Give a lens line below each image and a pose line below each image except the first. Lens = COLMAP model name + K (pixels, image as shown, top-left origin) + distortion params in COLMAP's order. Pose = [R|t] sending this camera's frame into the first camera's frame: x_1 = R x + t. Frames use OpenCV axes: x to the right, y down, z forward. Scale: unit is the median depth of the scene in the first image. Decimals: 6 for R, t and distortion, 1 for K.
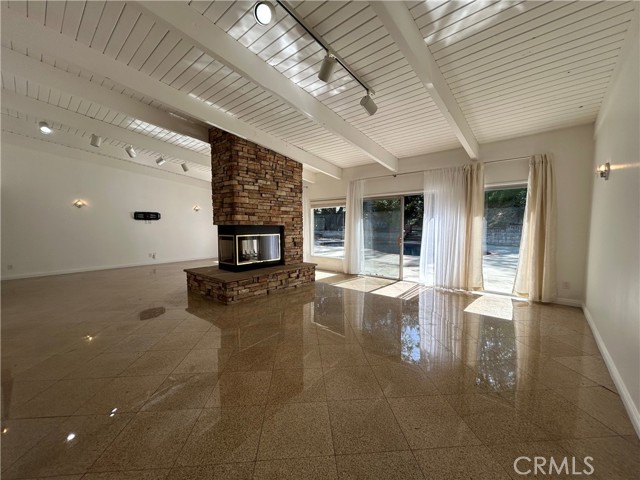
lens RADIAL K [[255.4, 0, 321.9], [0, 255.4, 242.2], [0, 0, 1]] dist [-0.000958, -0.000046]
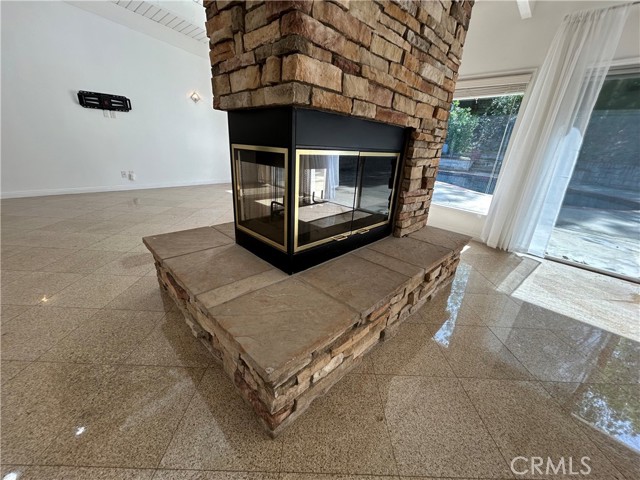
lens RADIAL K [[255.4, 0, 318.2], [0, 255.4, 241.4], [0, 0, 1]] dist [-0.000958, -0.000046]
pose [[0.994940, 0.085707, -0.052421, -0.267702], [-0.066337, 0.952290, 0.297899, -0.015090], [0.075452, -0.292915, 0.953157, 0.663260]]
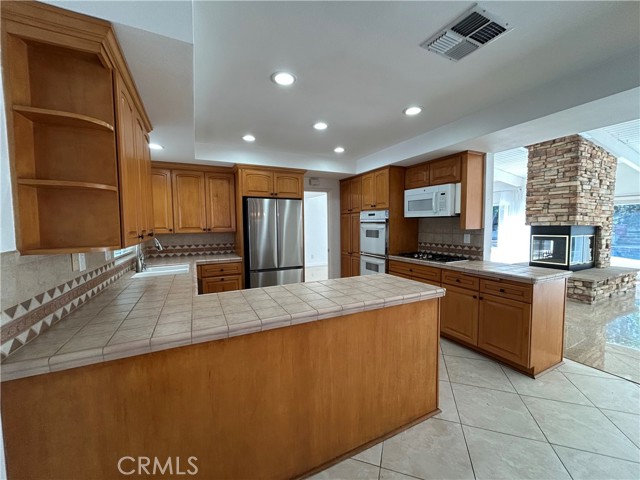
lens RADIAL K [[255.4, 0, 321.0], [0, 255.4, 242.7], [0, 0, 1]] dist [-0.000958, -0.000046]
pose [[0.921406, 0.023823, -0.387872, -0.788087], [-0.022829, 0.999714, 0.007171, 0.014099], [0.387931, 0.002247, 0.921686, -0.283584]]
